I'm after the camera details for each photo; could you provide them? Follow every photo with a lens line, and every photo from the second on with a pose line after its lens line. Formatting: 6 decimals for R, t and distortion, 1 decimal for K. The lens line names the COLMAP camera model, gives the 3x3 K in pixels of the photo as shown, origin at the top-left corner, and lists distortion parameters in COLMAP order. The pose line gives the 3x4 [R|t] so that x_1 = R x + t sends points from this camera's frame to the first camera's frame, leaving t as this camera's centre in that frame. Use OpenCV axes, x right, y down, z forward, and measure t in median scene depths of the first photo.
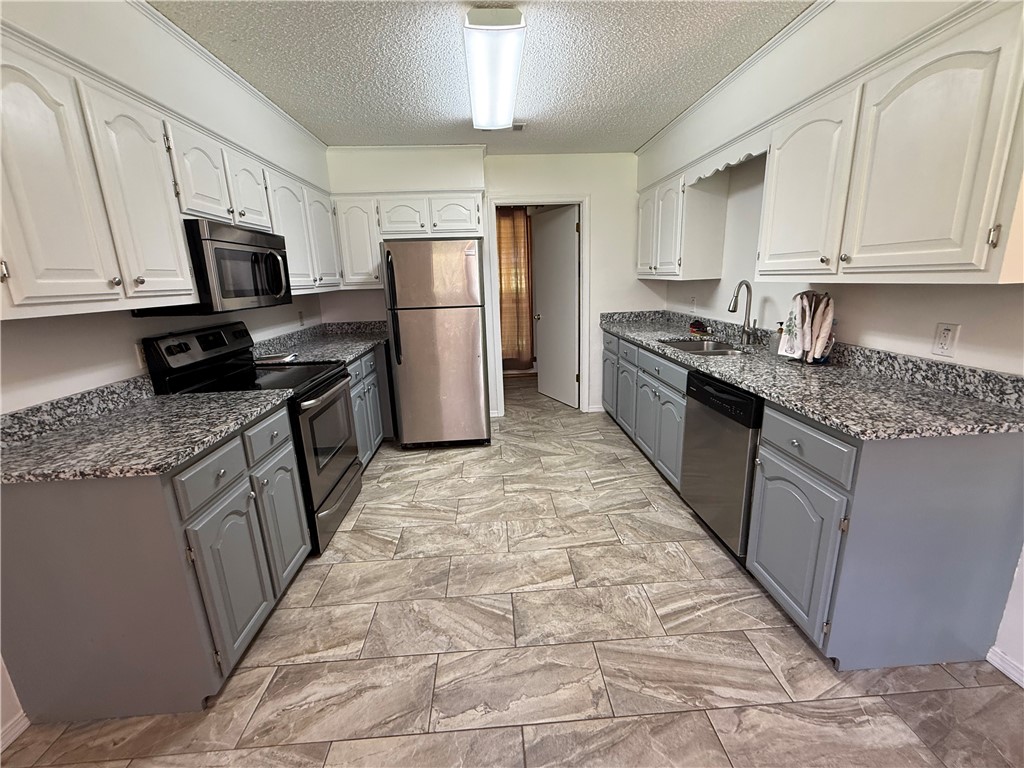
lens RADIAL K [[437.8, 0, 514.5], [0, 437.8, 384.9], [0, 0, 1]] dist [-0.000002, 0.000062]
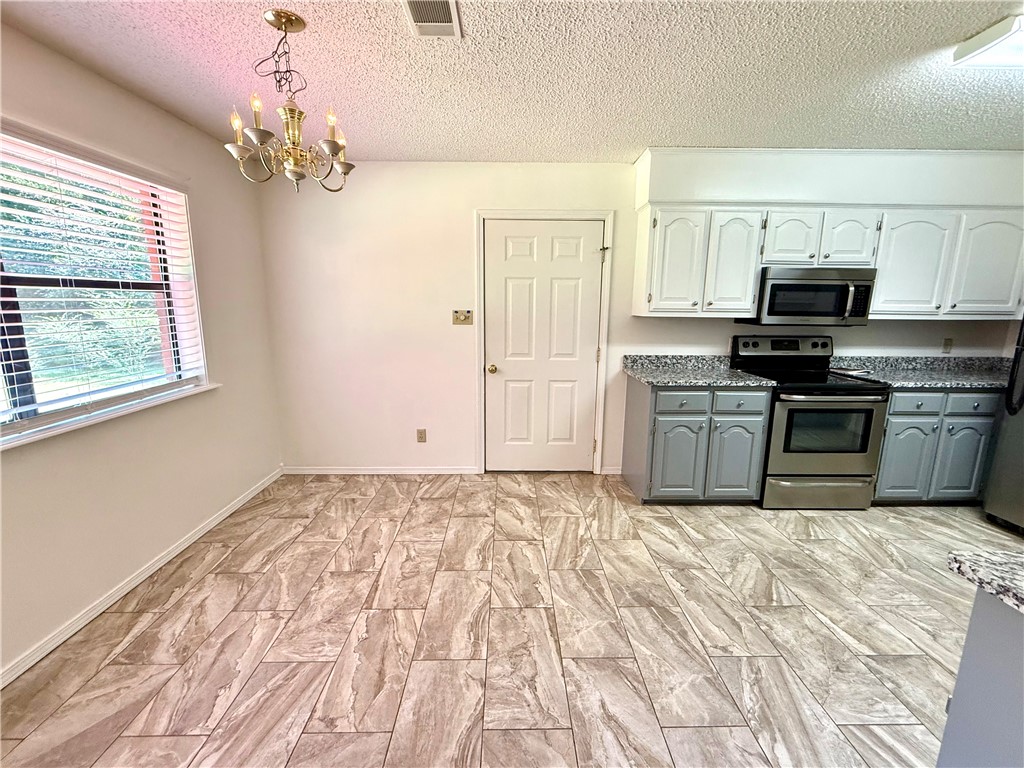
lens RADIAL K [[437.8, 0, 514.5], [0, 437.8, 384.9], [0, 0, 1]] dist [-0.000002, 0.000062]
pose [[-0.042418, 0.213237, -0.976079, 0.991921], [-0.249516, 0.943740, 0.217015, -0.084125], [0.967441, 0.252753, 0.013174, 0.184050]]
